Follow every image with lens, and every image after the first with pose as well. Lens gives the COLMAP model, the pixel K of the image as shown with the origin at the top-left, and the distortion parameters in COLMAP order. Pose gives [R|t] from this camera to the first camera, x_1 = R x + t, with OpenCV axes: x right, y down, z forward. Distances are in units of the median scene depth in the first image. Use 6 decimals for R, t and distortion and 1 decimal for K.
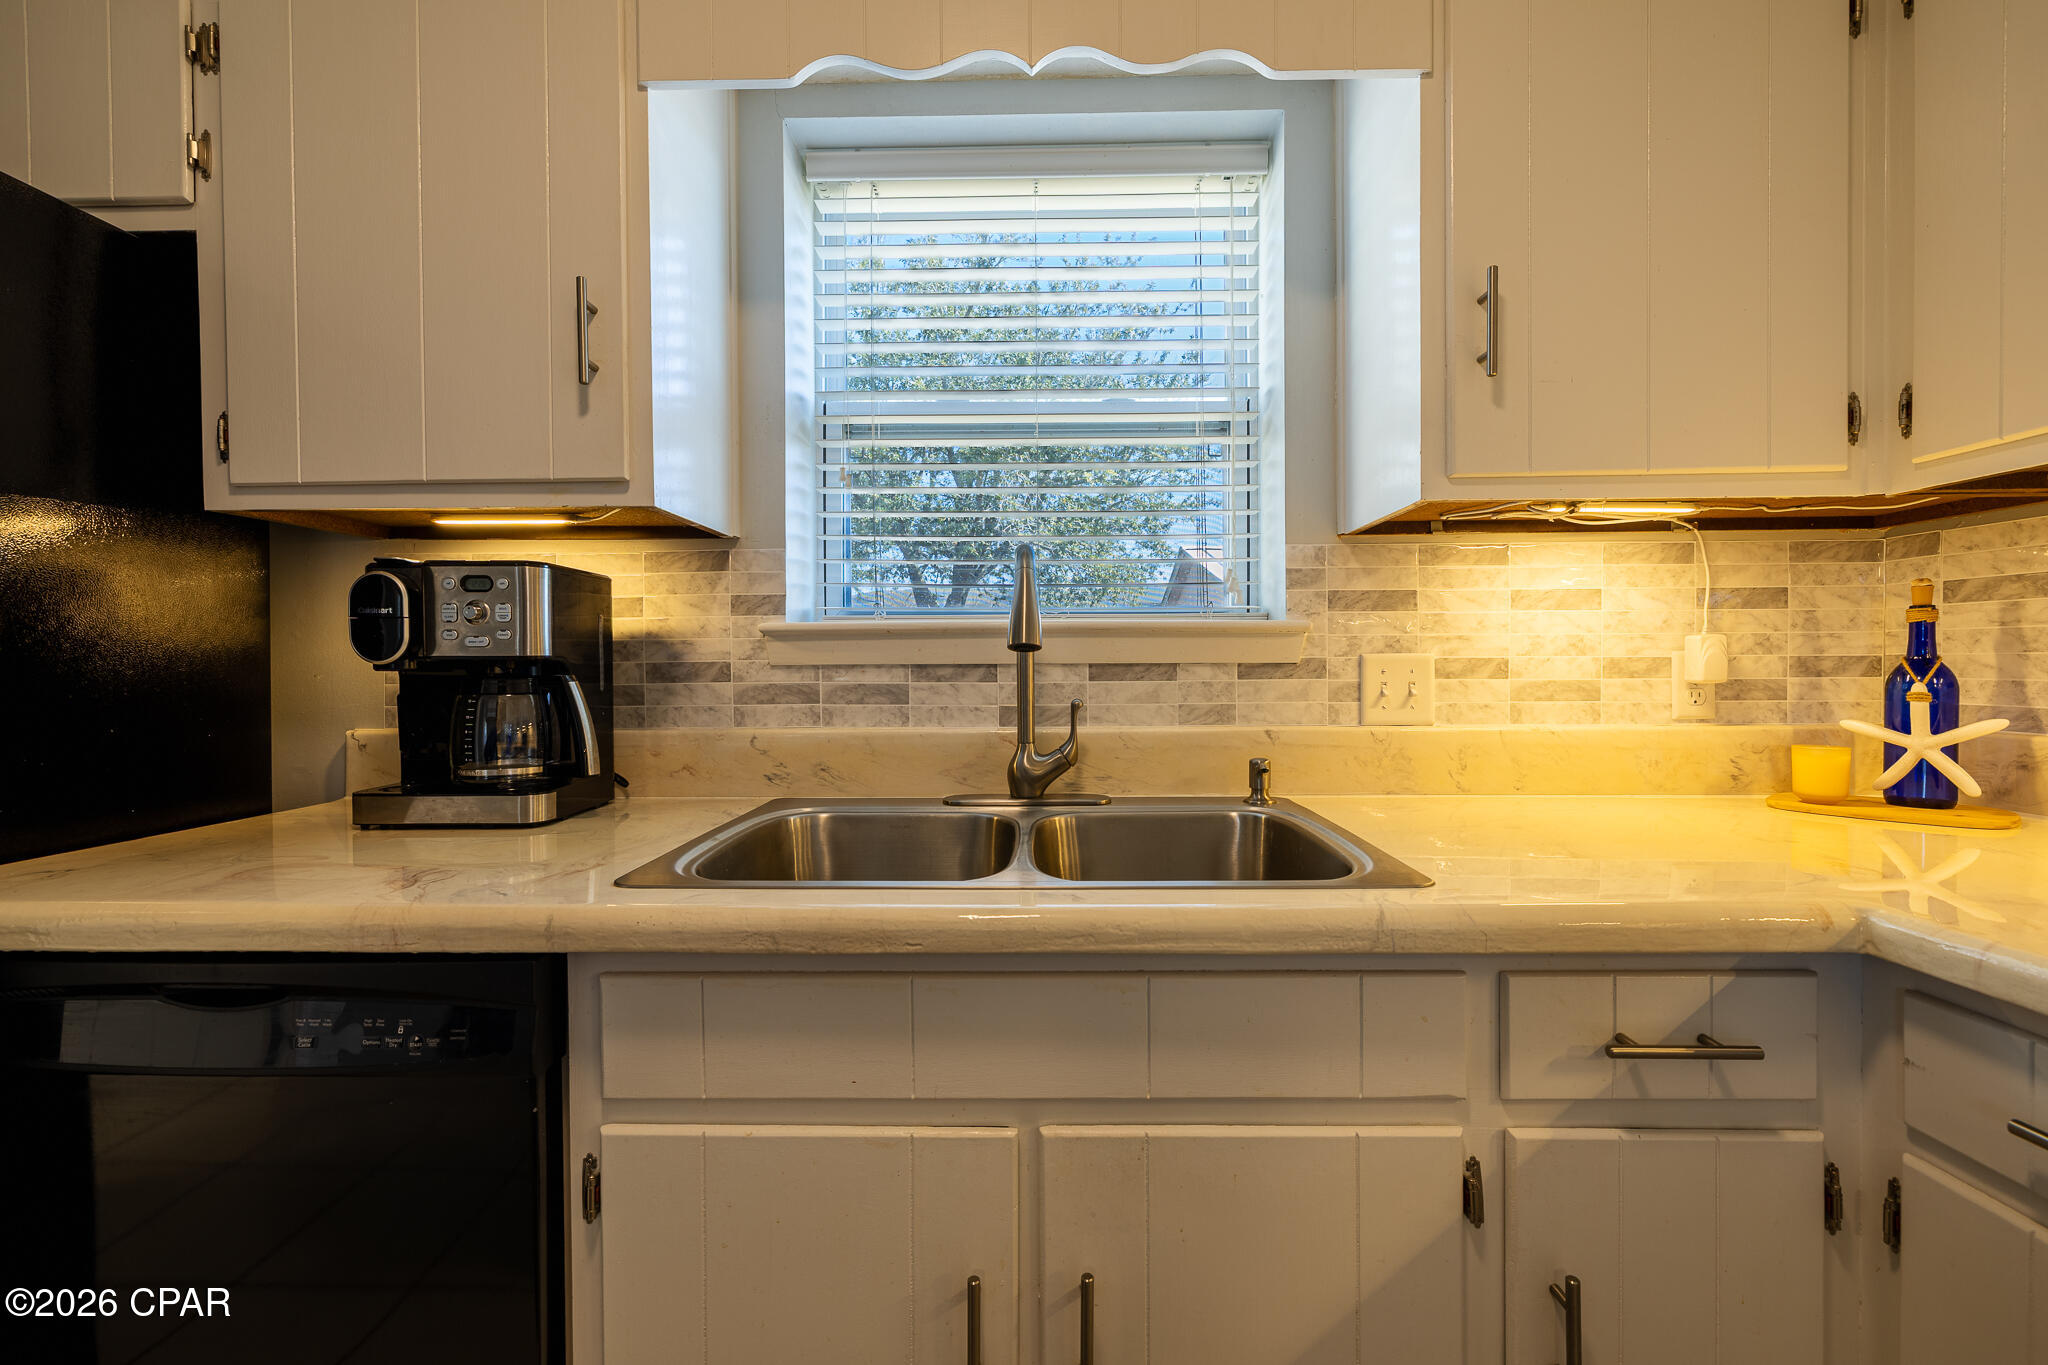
lens RADIAL K [[859.1, 0, 1017.9], [0, 859.1, 674.7], [0, 0, 1]] dist [-0.000079, -0.000263]
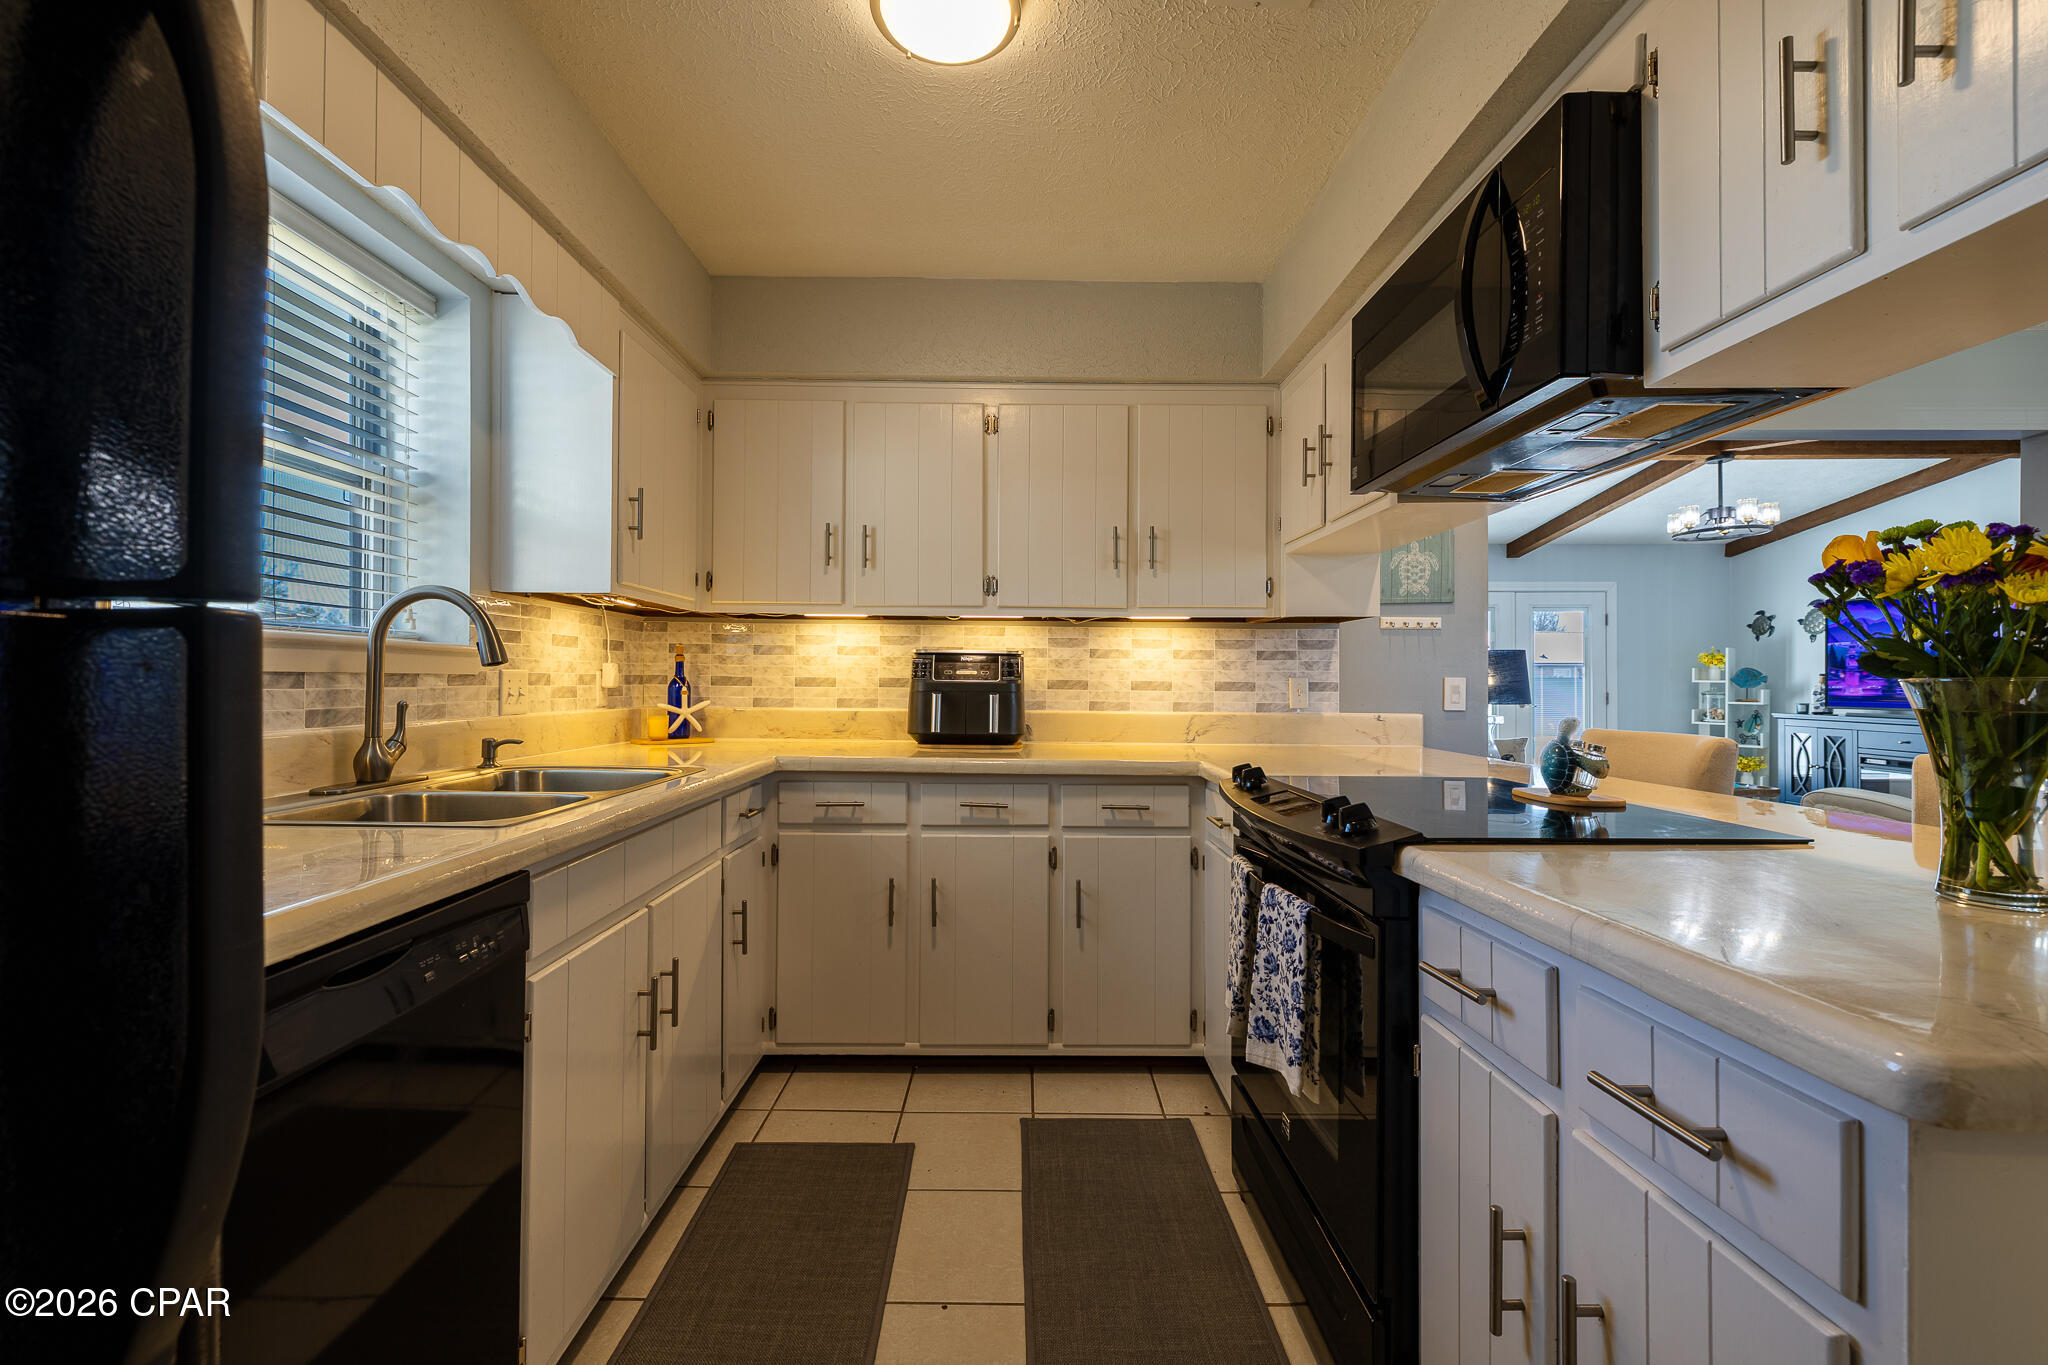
lens RADIAL K [[859.1, 0, 1014.4], [0, 859.1, 678.9], [0, 0, 1]] dist [-0.000079, -0.000263]
pose [[-0.026745, 0.007228, 0.999616, -1.203085], [0.001264, 0.999973, -0.007197, 0.005407], [-0.999642, 0.001071, -0.026753, 0.113719]]
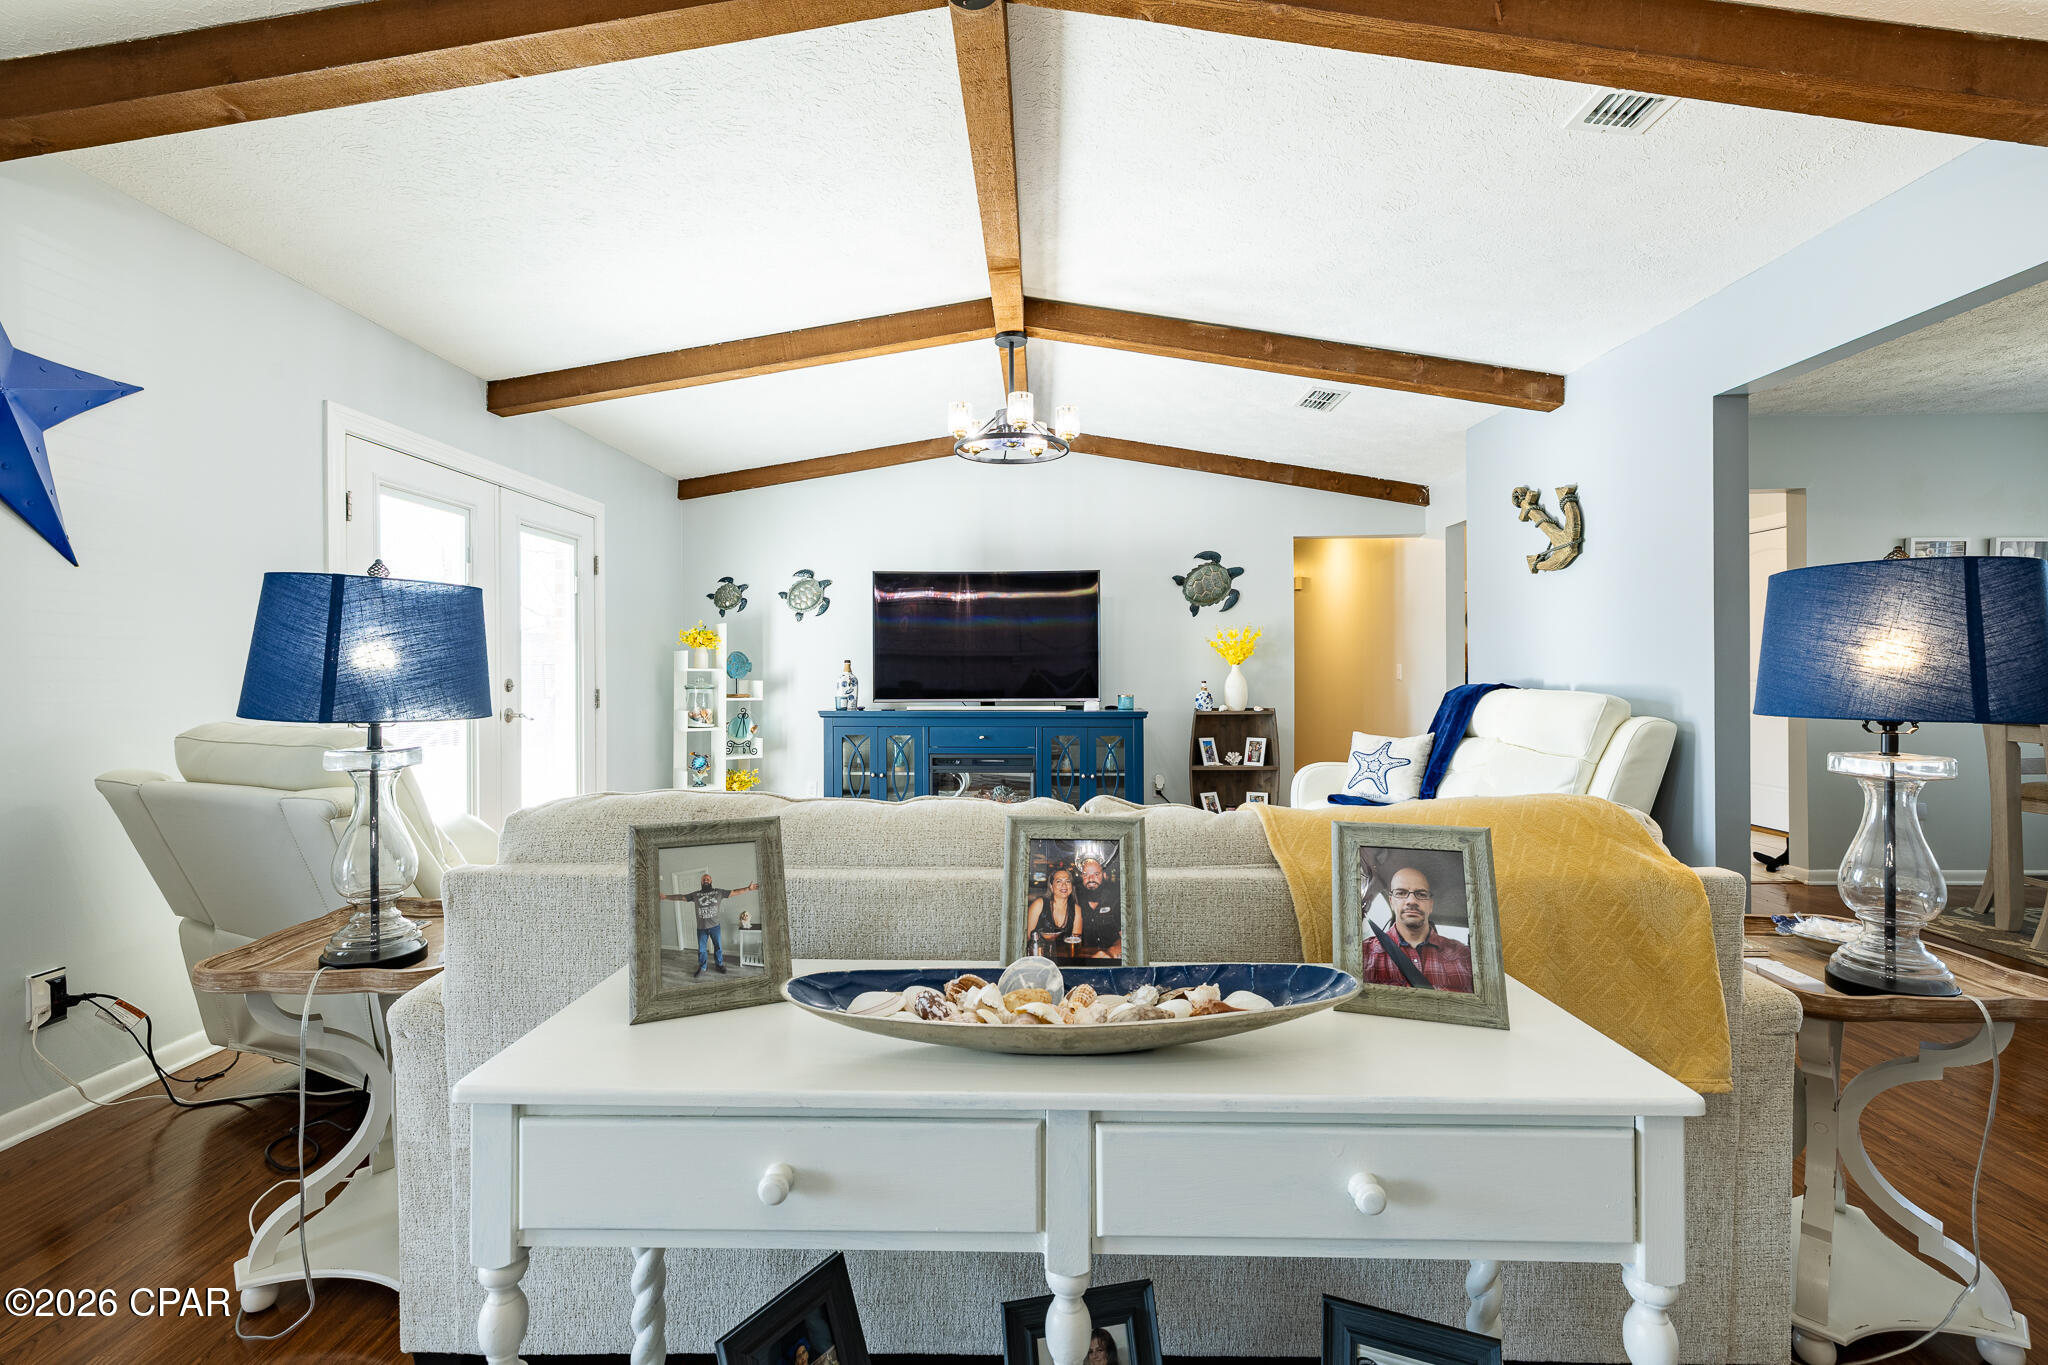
lens RADIAL K [[859.1, 0, 1022.6], [0, 859.1, 685.4], [0, 0, 1]] dist [-0.000079, -0.000263]
pose [[-0.999852, 0.006108, 0.016068, 2.457692], [0.006400, 0.999814, 0.018181, -0.002548], [-0.015954, 0.018282, -0.999706, -0.590737]]
